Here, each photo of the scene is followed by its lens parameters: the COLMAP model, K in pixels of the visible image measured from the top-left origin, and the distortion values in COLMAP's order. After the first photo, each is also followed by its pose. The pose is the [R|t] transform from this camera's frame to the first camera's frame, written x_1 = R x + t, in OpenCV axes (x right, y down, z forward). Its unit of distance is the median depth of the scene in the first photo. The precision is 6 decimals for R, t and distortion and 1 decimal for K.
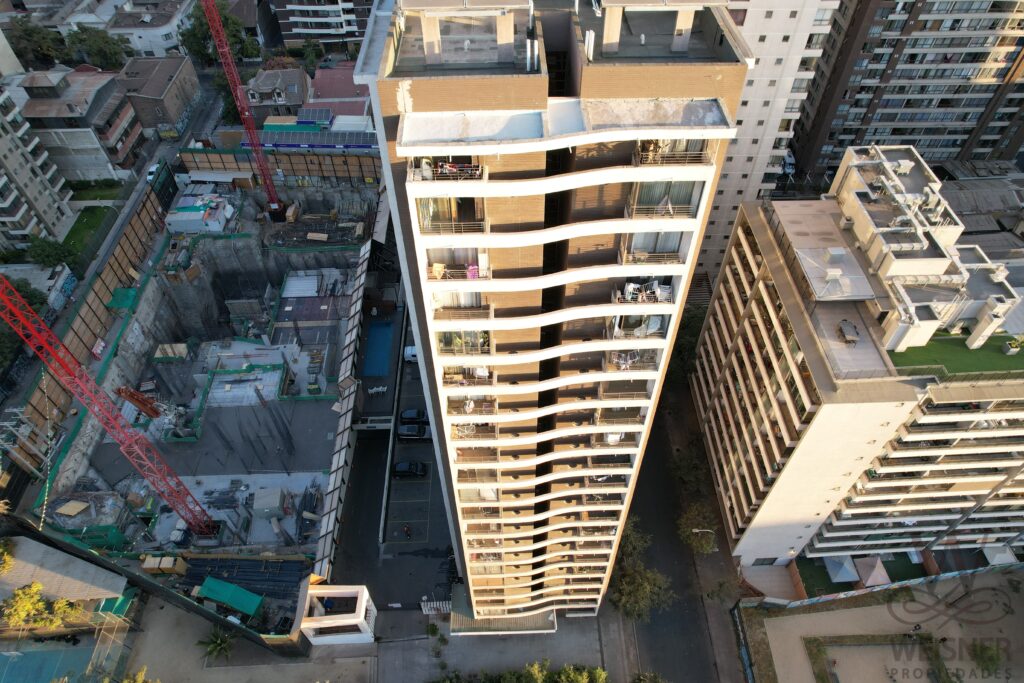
lens RADIAL K [[662.5, 0, 517.0], [0, 662.5, 342.7], [0, 0, 1]] dist [-0.098703, 0.088878]
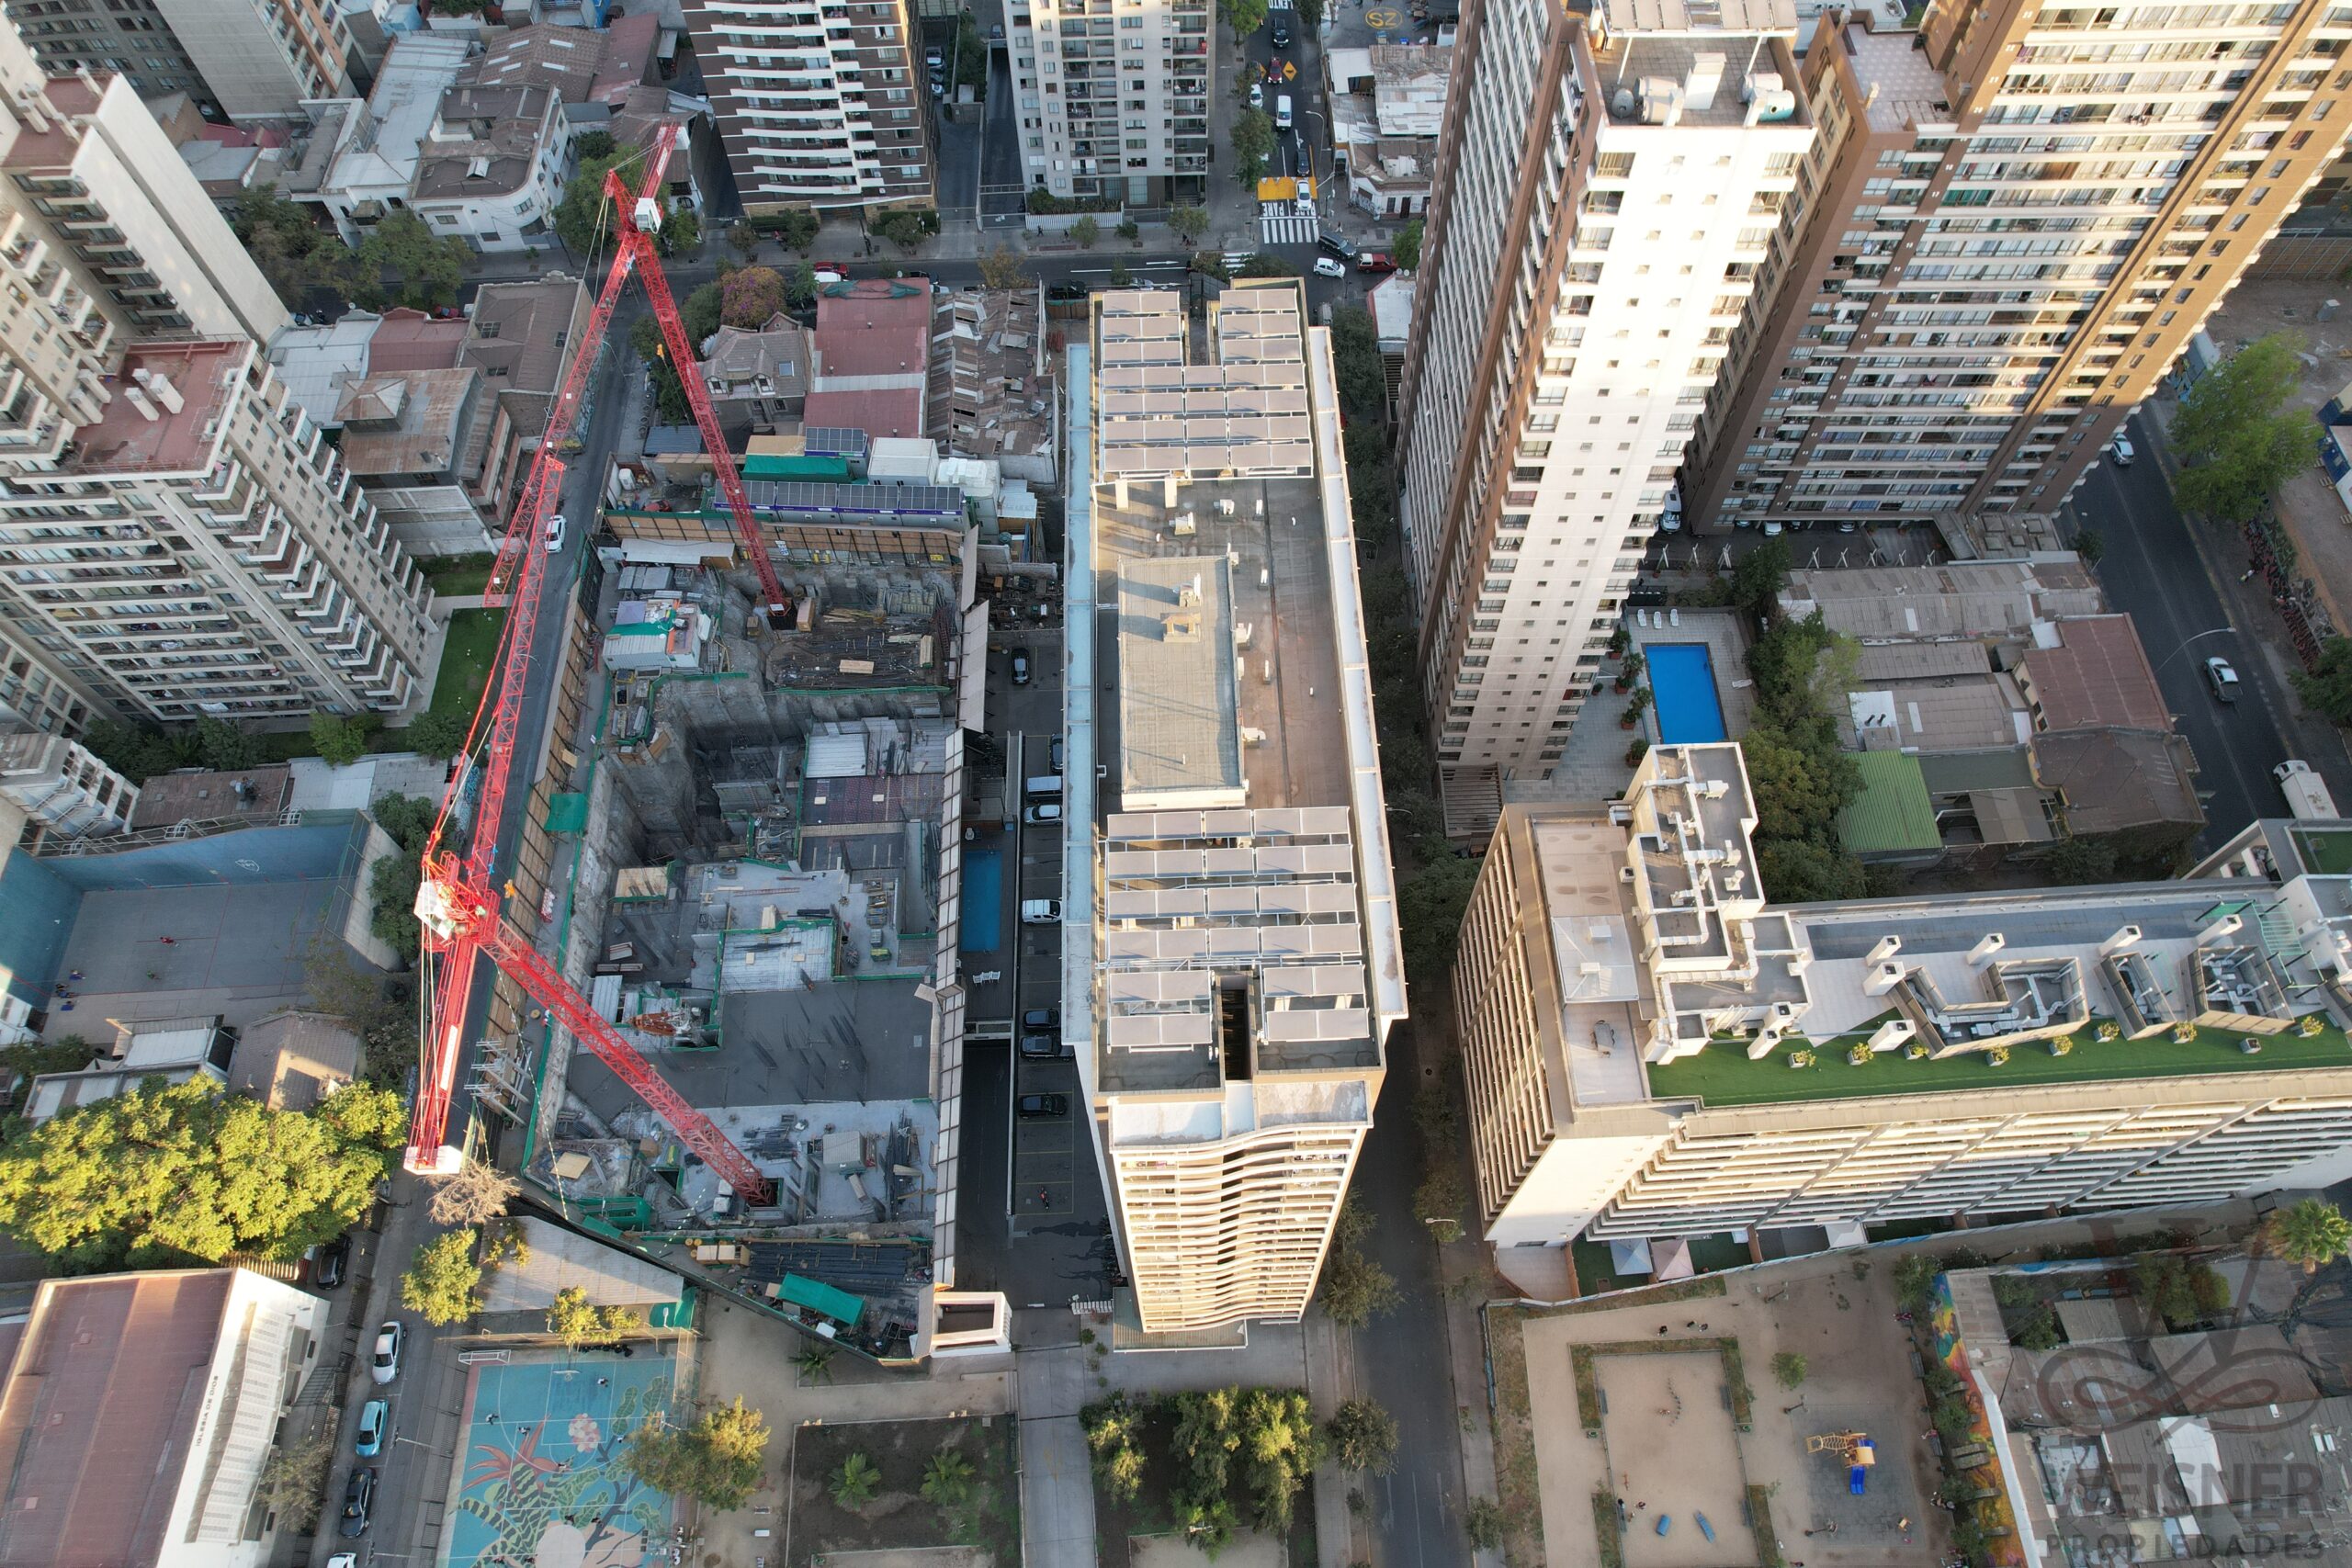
lens RADIAL K [[1521.6, 0, 1187.6], [0, 1521.6, 786.7], [0, 0, 1]] dist [-0.098703, 0.088878]
pose [[0.999991, -0.004271, -0.000738, -0.004833], [0.004333, 0.981611, 0.190844, -0.356191], [-0.000091, -0.190845, 0.981620, -0.411820]]
